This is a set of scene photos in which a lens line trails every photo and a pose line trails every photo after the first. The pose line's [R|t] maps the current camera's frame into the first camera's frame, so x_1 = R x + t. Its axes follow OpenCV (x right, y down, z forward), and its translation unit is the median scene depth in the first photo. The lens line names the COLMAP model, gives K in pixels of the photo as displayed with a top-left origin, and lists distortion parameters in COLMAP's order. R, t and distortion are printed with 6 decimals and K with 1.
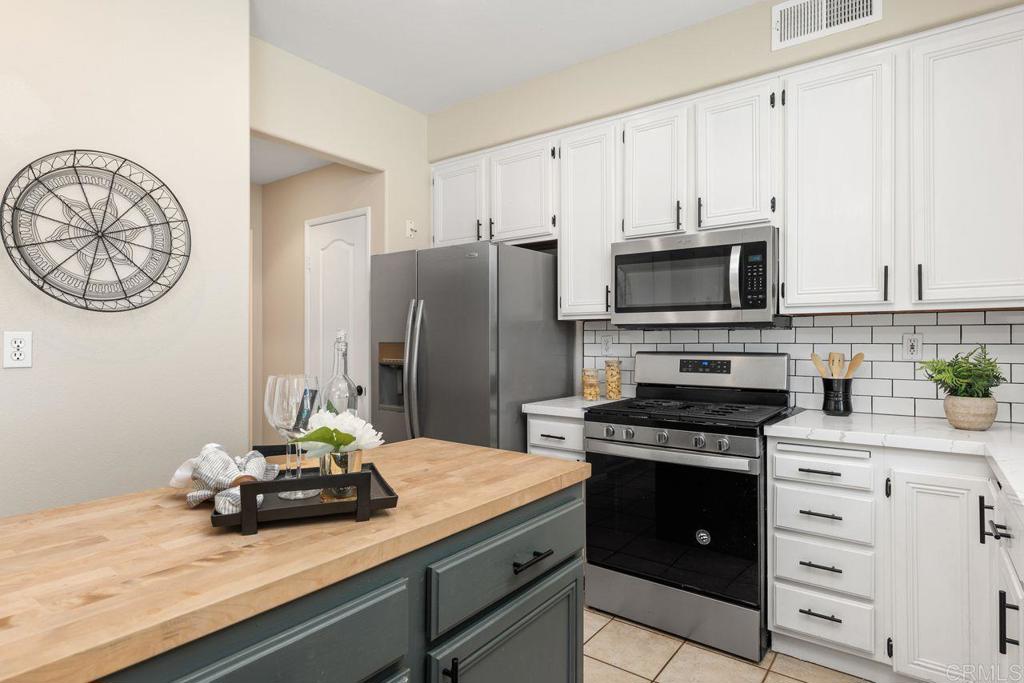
lens RADIAL K [[537.8, 0, 513.1], [0, 537.8, 339.6], [0, 0, 1]] dist [-0.005814, 0.000060]
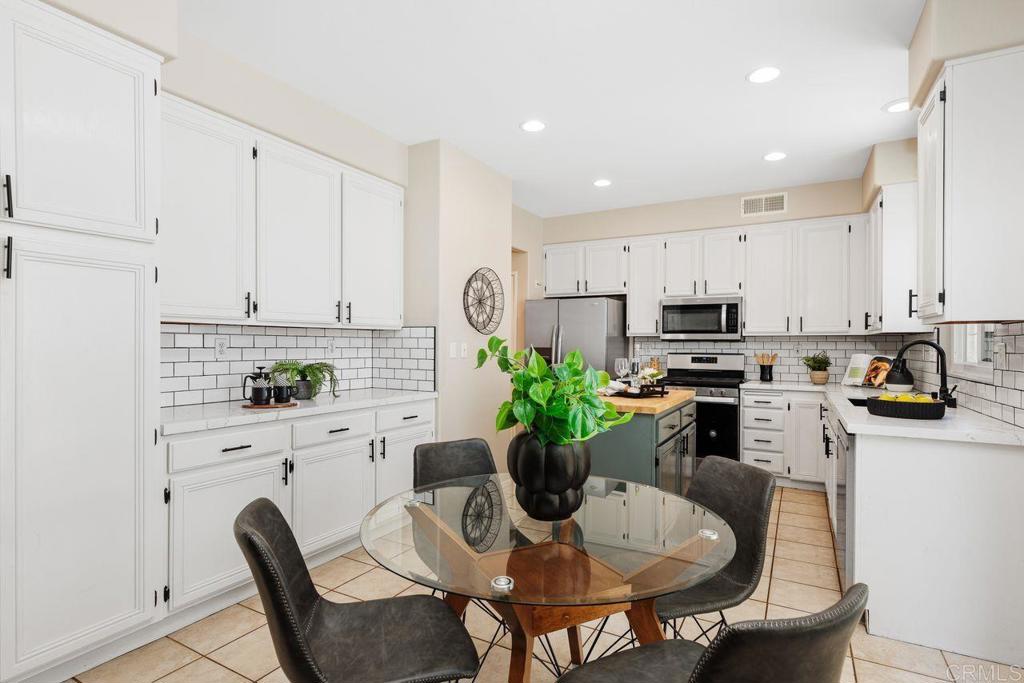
lens RADIAL K [[498.7, 0, 513.5], [0, 498.7, 348.2], [0, 0, 1]] dist [-0.000128, -0.000341]
pose [[0.991323, 0.003980, 0.131390, -0.718733], [-0.005168, 0.999949, 0.008696, -0.009428], [-0.131349, -0.009300, 0.991293, -0.926556]]
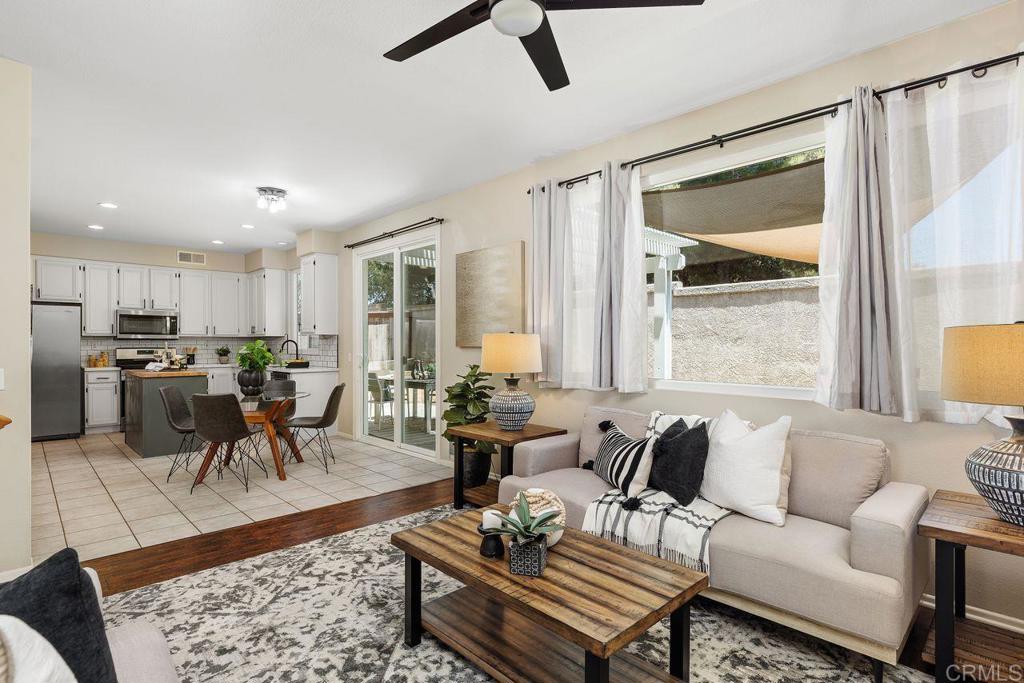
lens RADIAL K [[523.3, 0, 510.8], [0, 523.3, 343.1], [0, 0, 1]] dist [0.023723, 0.000490]
pose [[0.168757, 0.000130, 0.985658, -2.607491], [-0.004941, 0.999988, 0.000714, -0.016479], [-0.985645, -0.004990, 0.168756, -1.778241]]
